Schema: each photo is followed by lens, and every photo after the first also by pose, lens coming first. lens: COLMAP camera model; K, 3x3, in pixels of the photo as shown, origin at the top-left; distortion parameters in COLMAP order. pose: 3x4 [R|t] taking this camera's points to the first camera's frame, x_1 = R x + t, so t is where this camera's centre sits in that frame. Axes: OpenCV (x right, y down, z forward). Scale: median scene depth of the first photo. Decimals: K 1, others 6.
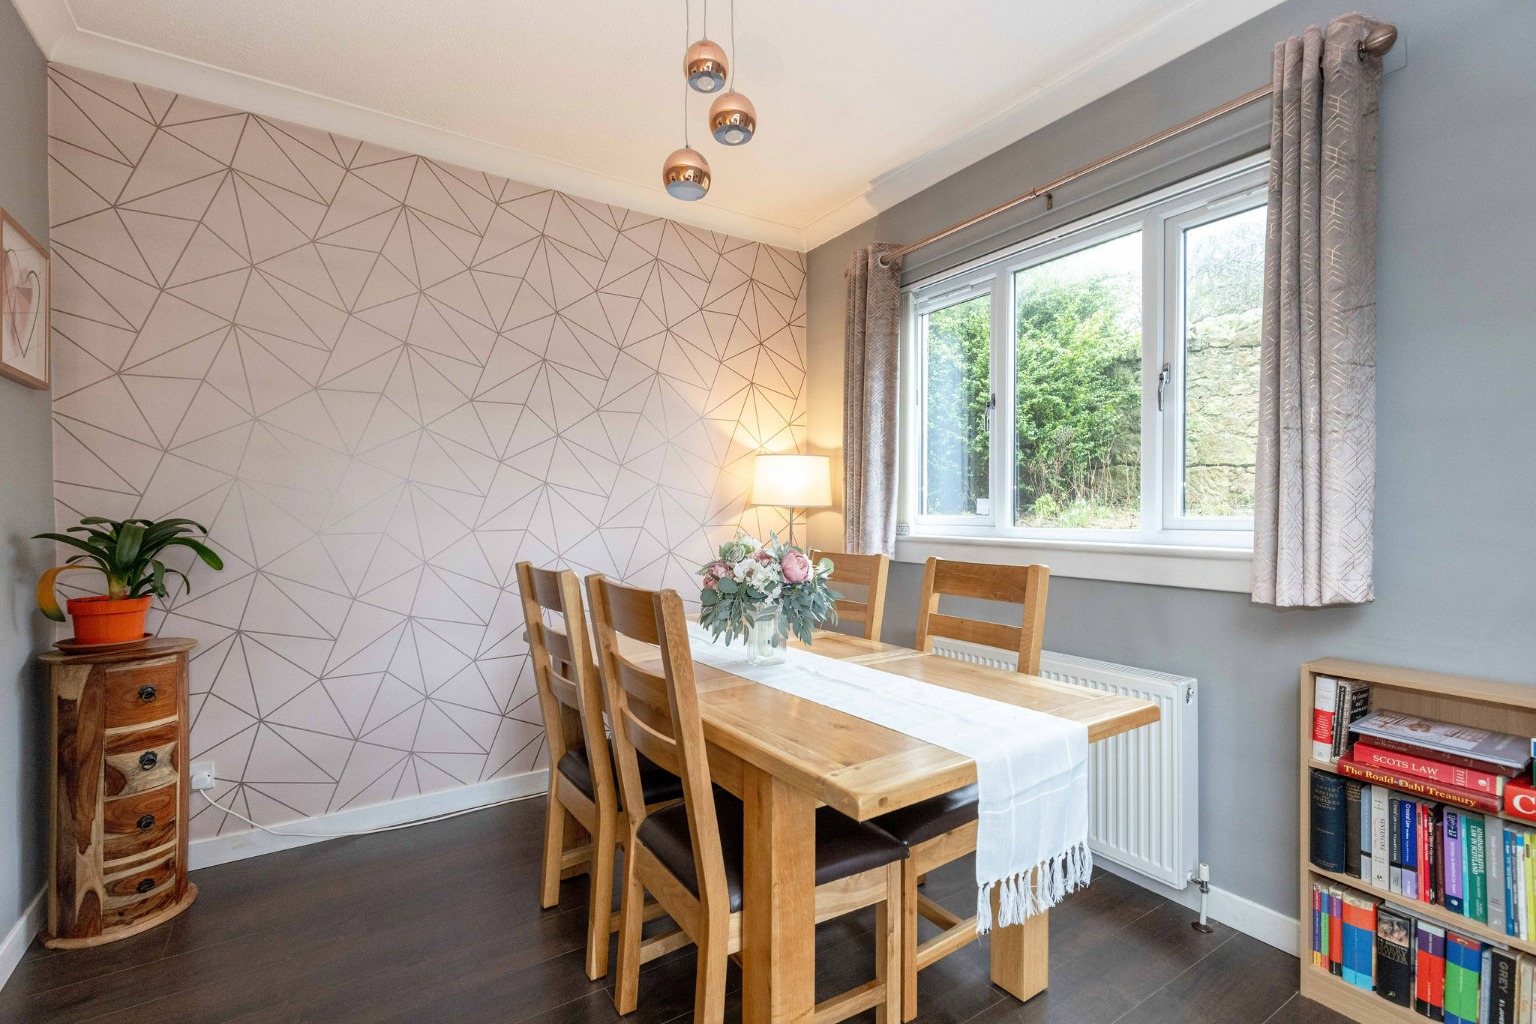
lens RADIAL K [[701.3, 0, 776.8], [0, 701.3, 514.8], [0, 0, 1]] dist [0.009483, -0.001269]
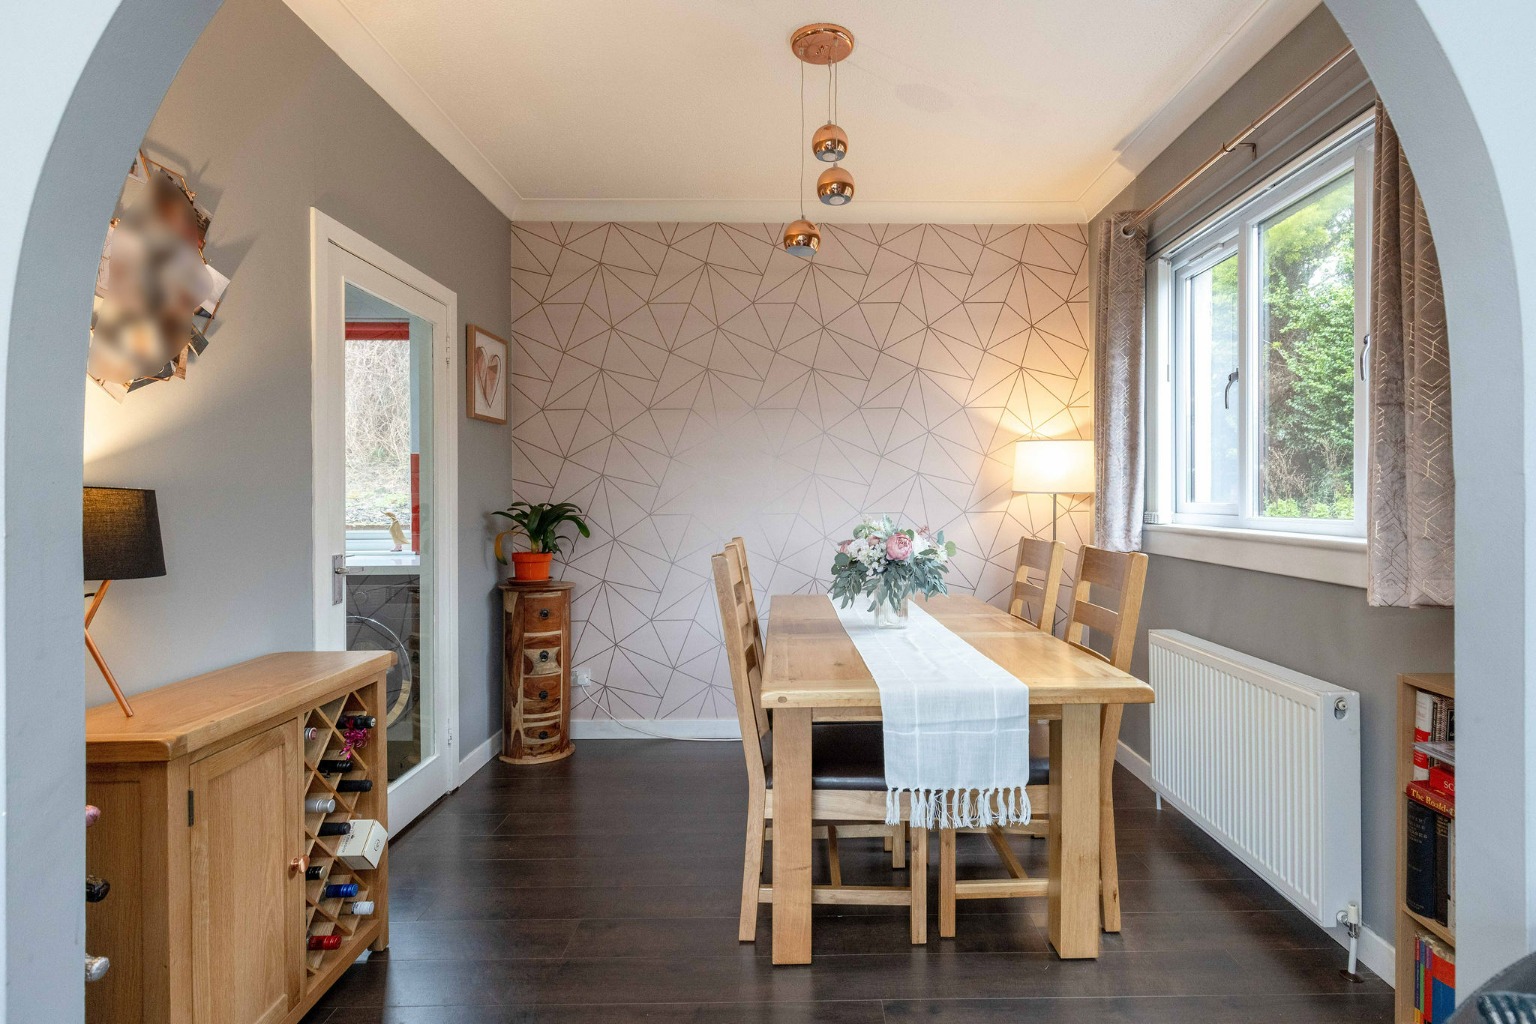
lens RADIAL K [[781.3, 0, 794.3], [0, 781.3, 497.2], [0, 0, 1]] dist [0.000504, -0.000511]
pose [[0.845004, -0.000158, -0.534760, 0.478795], [-0.002353, 0.999989, -0.004013, -0.001559], [0.534755, 0.004649, 0.844995, -0.165486]]
